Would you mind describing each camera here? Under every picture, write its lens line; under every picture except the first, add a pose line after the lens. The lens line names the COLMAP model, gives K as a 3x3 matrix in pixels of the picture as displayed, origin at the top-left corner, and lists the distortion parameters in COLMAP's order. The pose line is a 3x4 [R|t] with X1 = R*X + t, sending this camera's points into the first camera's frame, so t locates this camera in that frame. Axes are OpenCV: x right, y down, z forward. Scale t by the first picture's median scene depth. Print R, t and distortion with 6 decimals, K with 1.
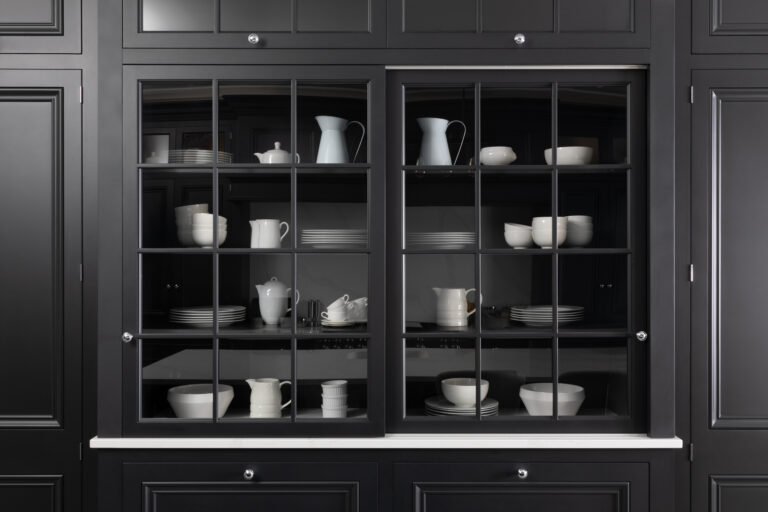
lens RADIAL K [[787.6, 0, 385.1], [0, 787.6, 259.4], [0, 0, 1]] dist [0.011618, 0.000000]
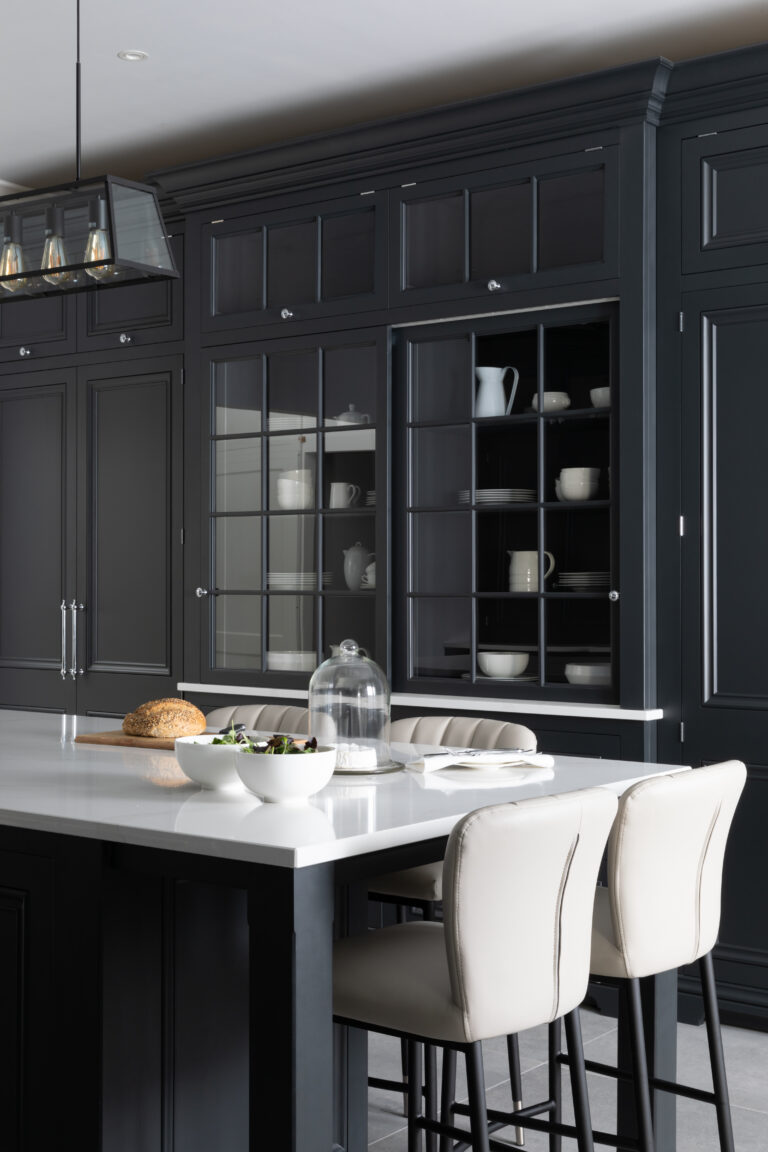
lens RADIAL K [[1496.8, 0, 385.1], [0, 1496.8, 576.7], [0, 0, 1]] dist [0.023001, 0.000000]
pose [[0.798943, 0.000264, -0.601407, 1.116954], [0.005168, 0.999960, 0.007305, 0.059105], [0.601385, -0.008945, 0.798909, -0.519345]]
